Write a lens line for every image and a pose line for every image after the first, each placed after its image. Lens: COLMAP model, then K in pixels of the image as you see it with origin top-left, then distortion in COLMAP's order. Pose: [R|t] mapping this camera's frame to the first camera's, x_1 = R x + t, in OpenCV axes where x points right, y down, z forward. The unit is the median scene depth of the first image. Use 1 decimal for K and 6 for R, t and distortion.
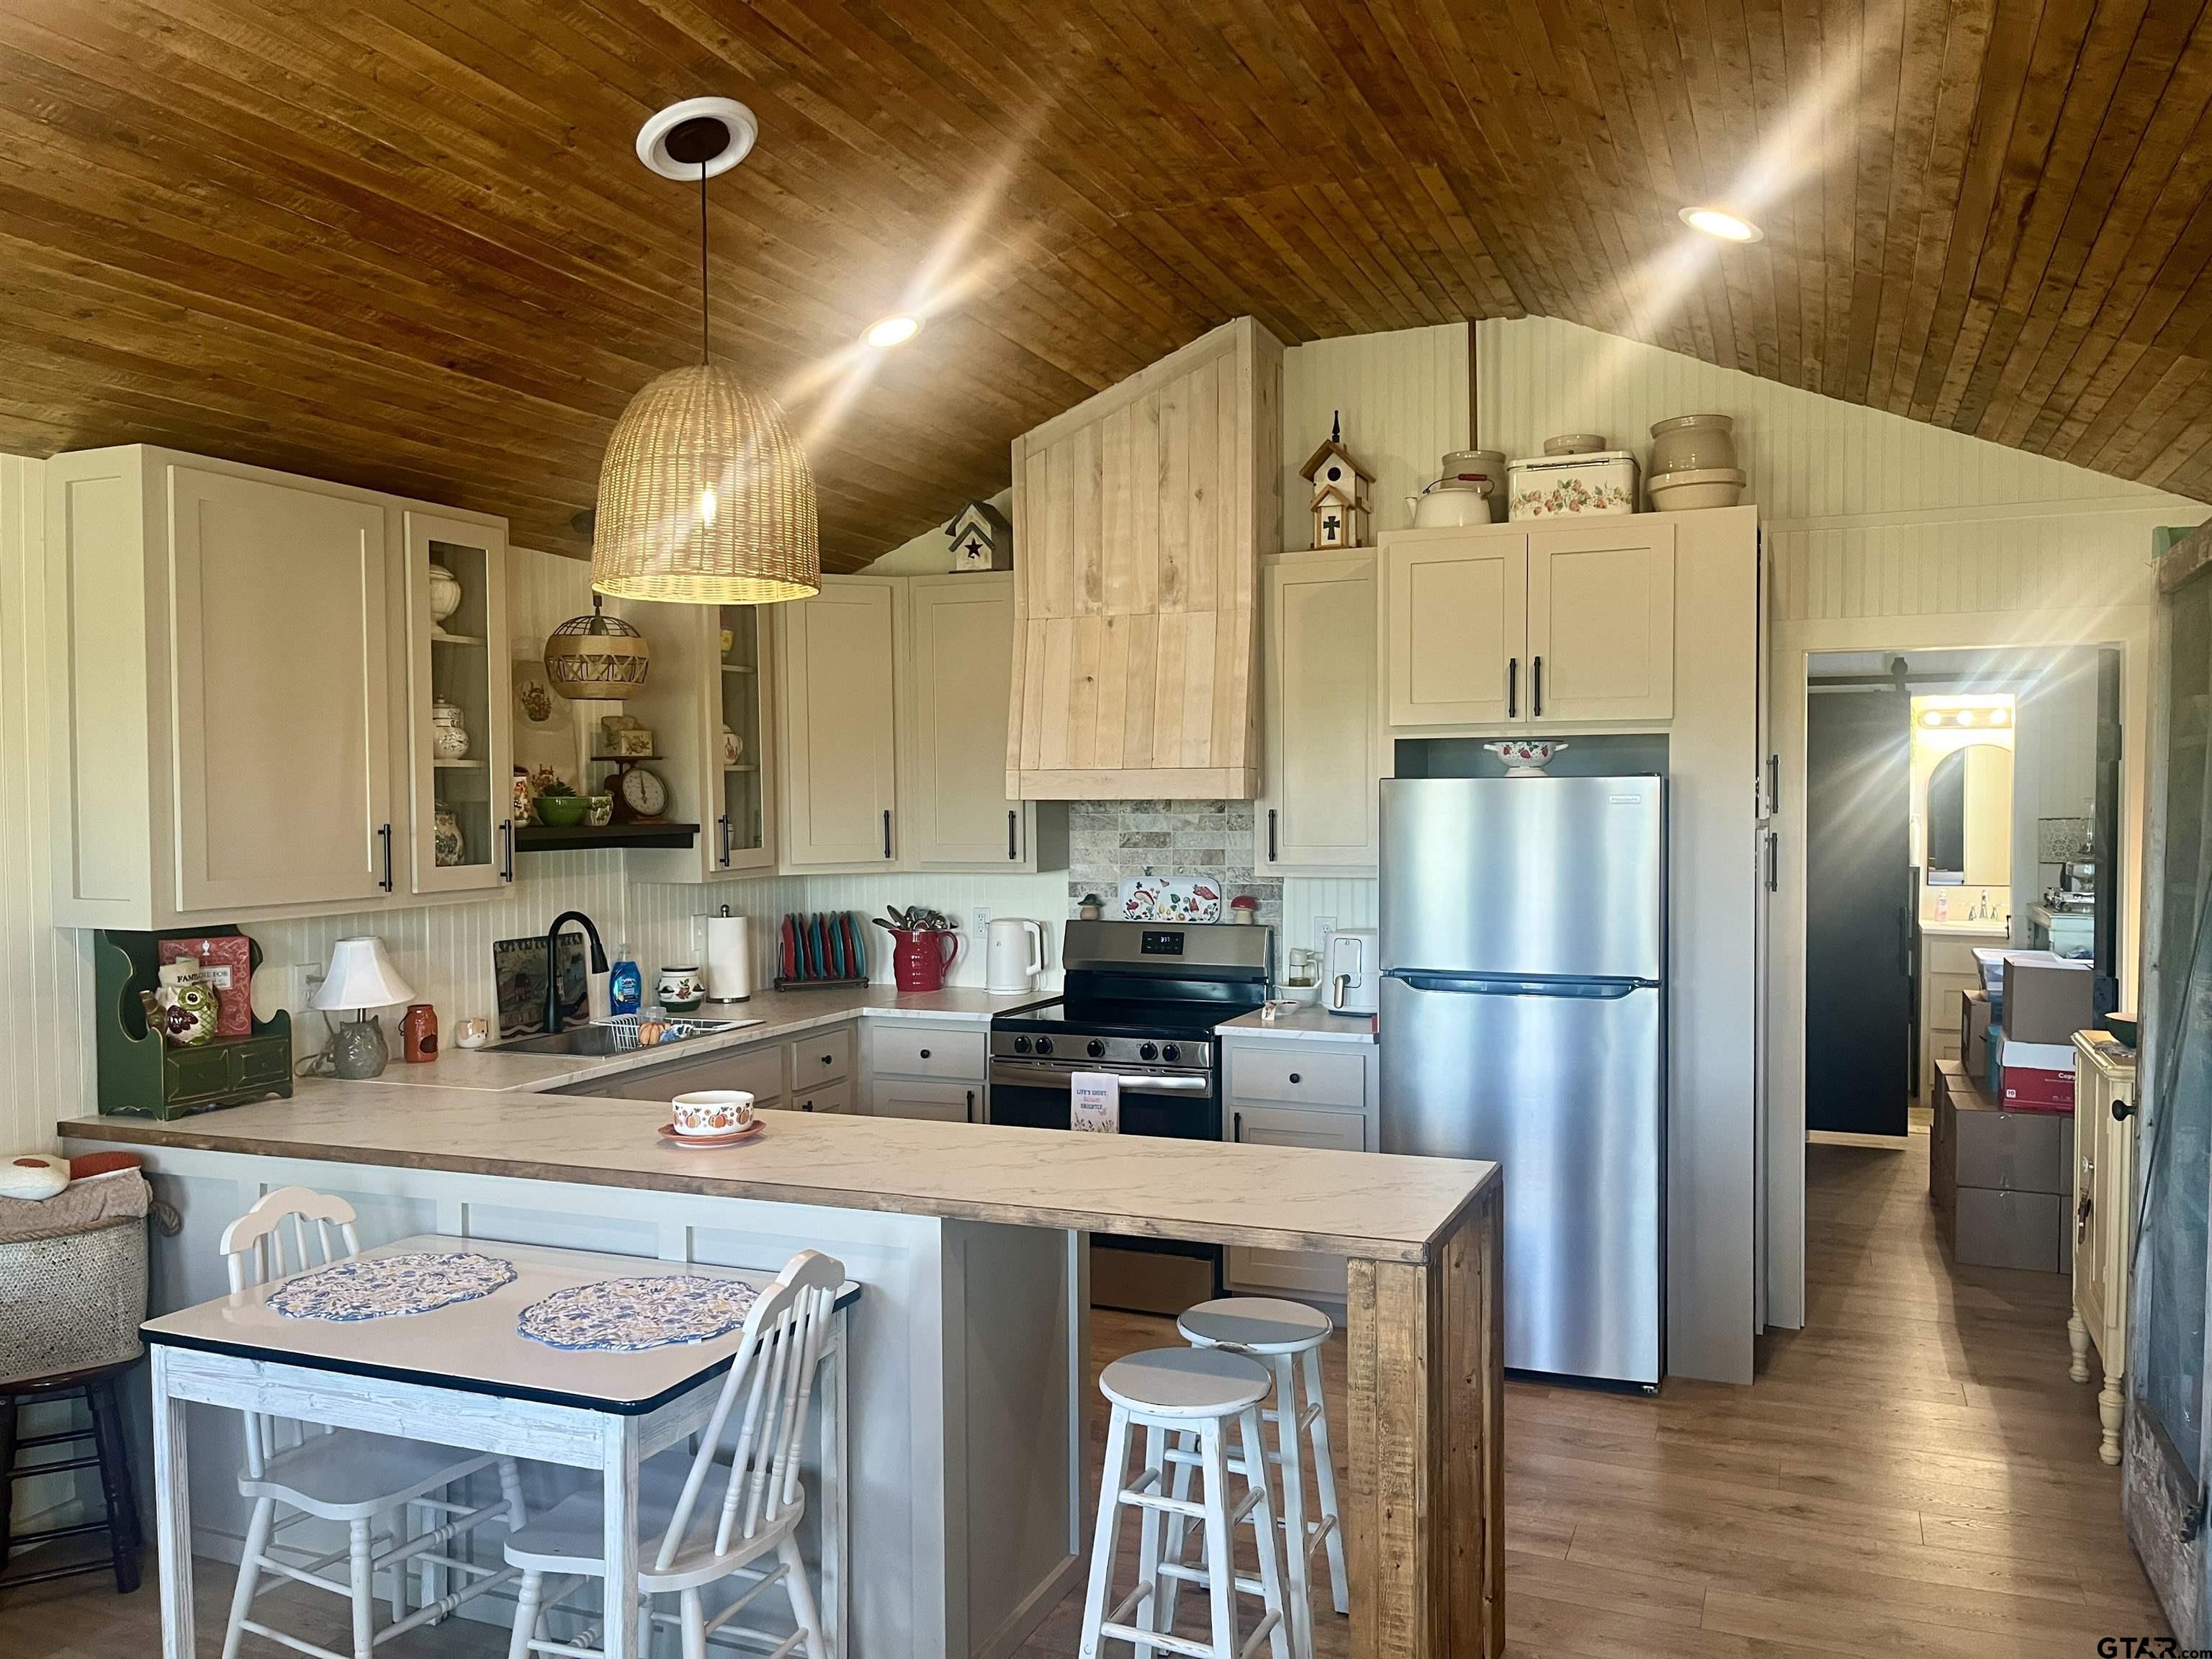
lens RADIAL K [[1718.1, 0, 1096.5], [0, 1718.1, 854.6], [0, 0, 1]] dist [0.061868, -0.090498]
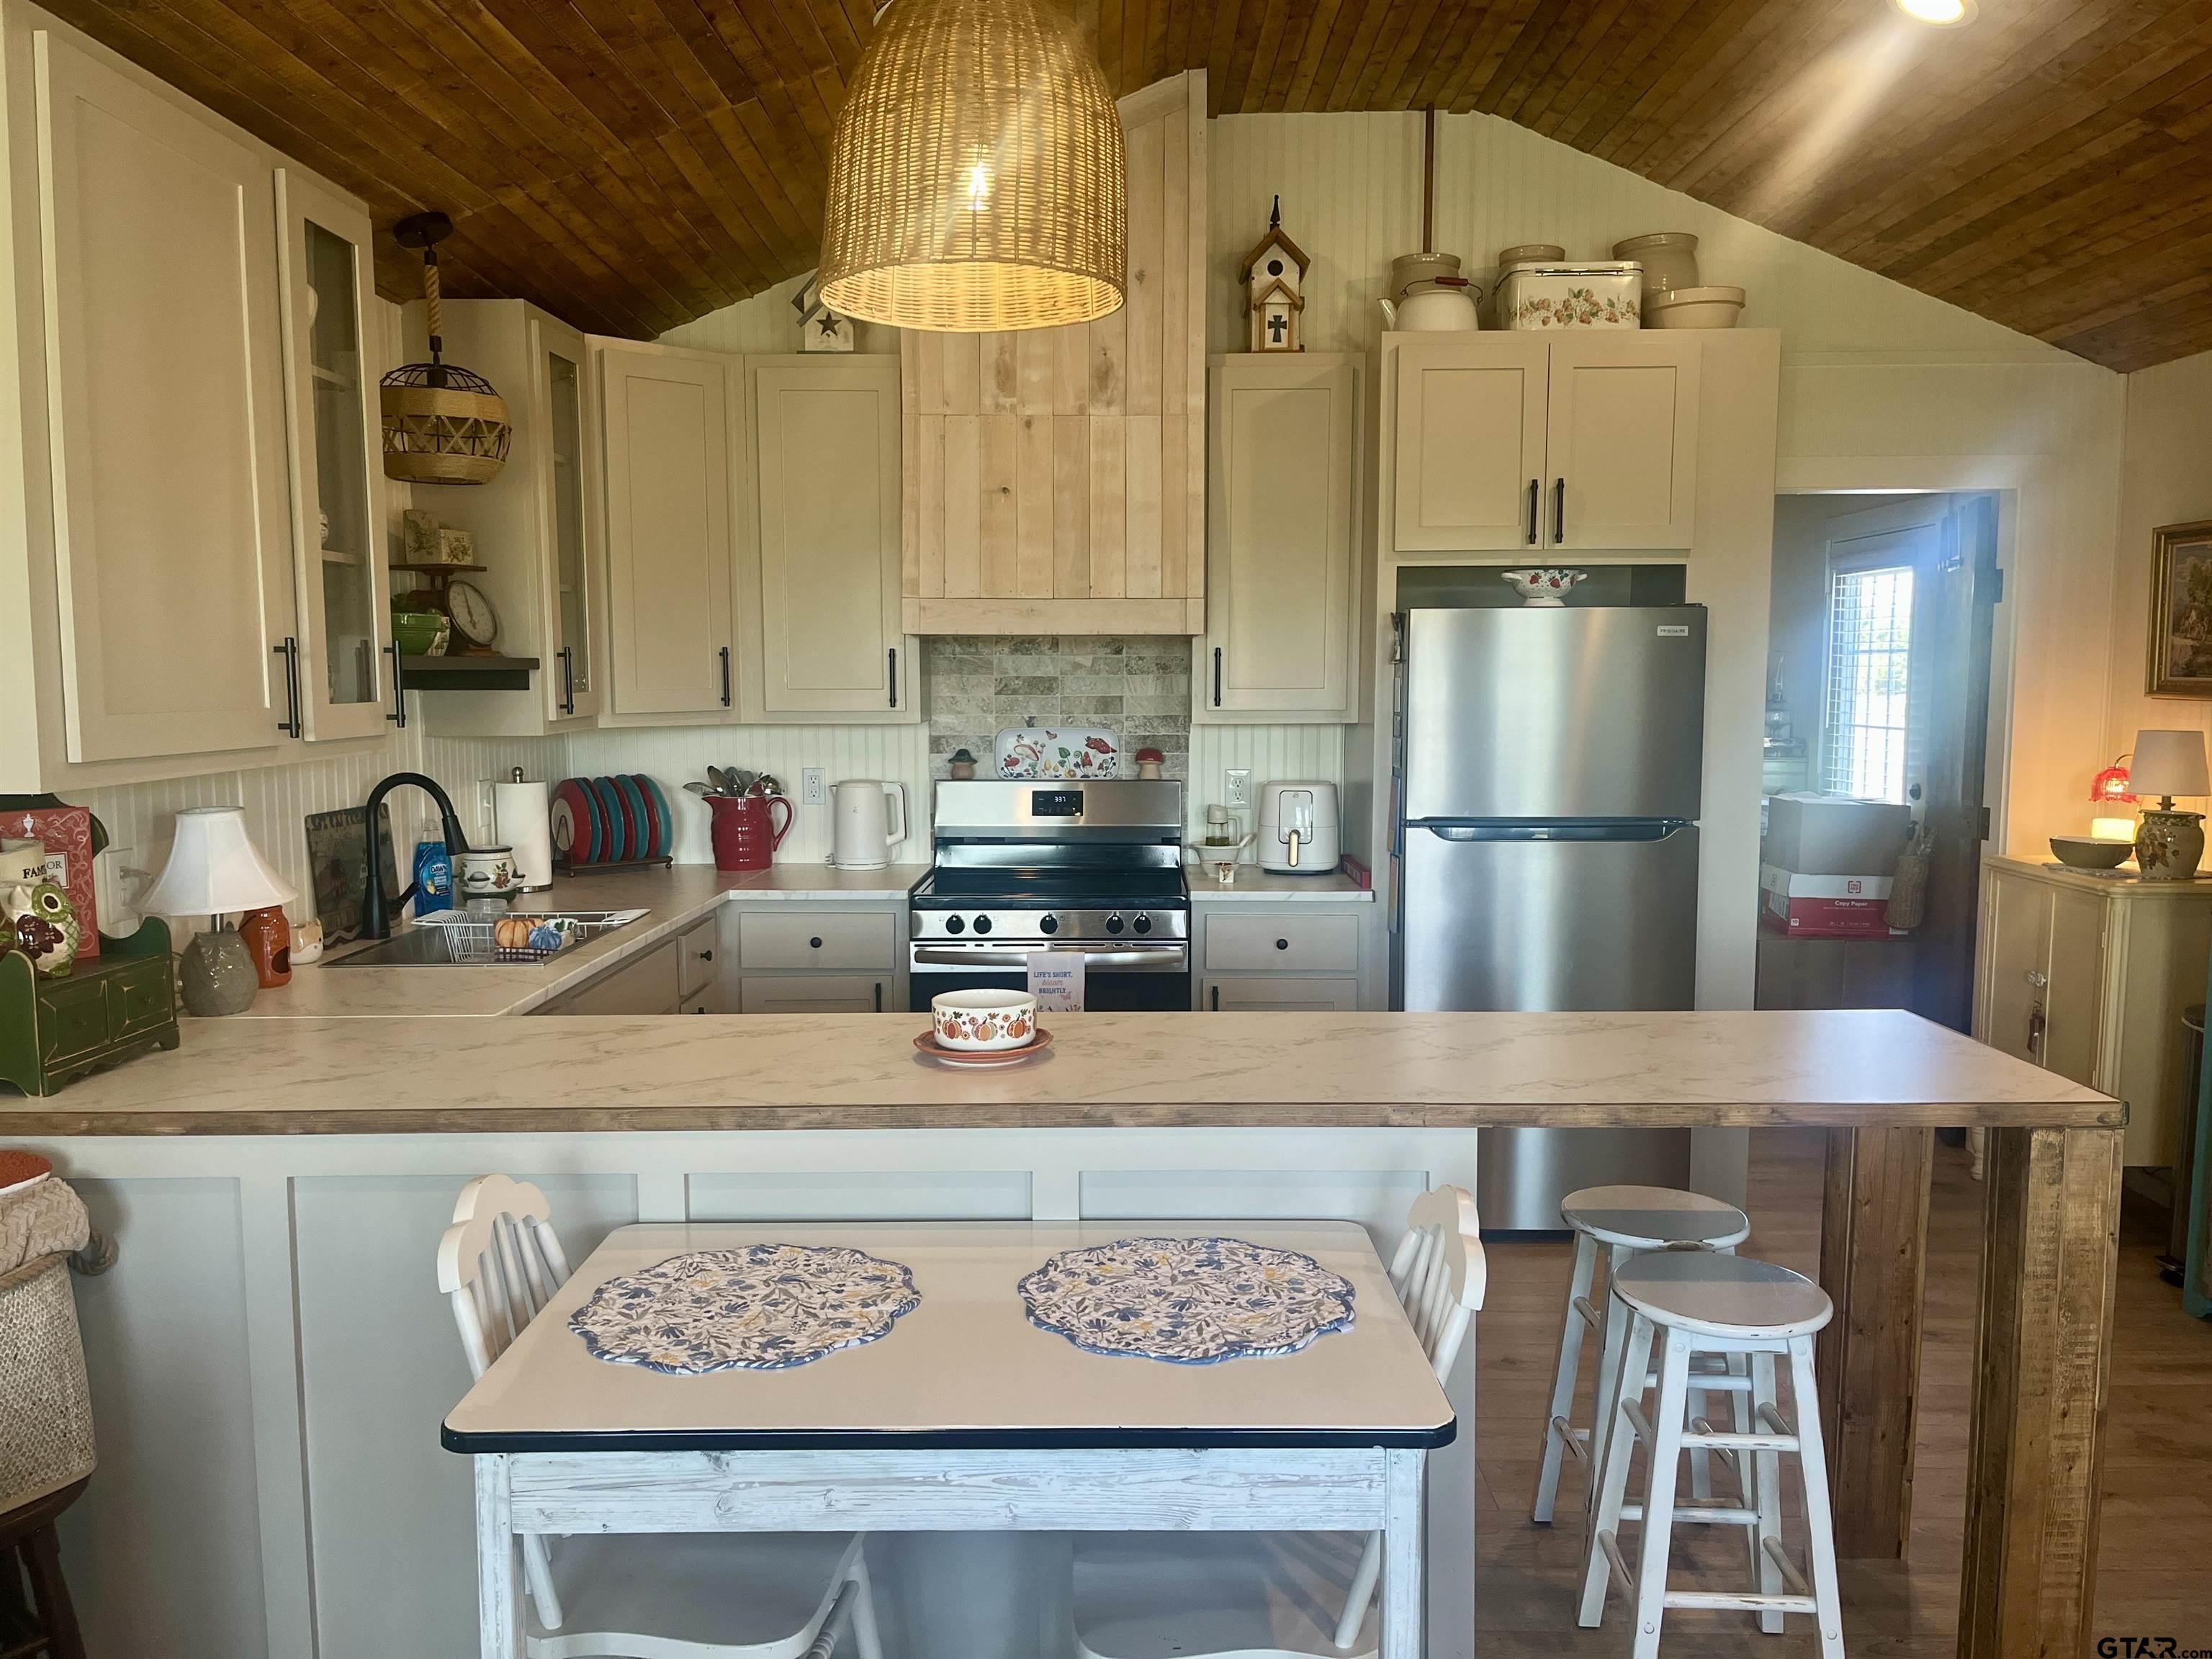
lens RADIAL K [[1718.1, 0, 1096.5], [0, 1718.1, 854.6], [0, 0, 1]] dist [0.061868, -0.090498]
pose [[0.924794, -0.035032, 0.378851, -0.333353], [0.009021, 0.997491, 0.070216, 0.019718], [-0.380360, -0.061518, 0.922790, 0.220528]]
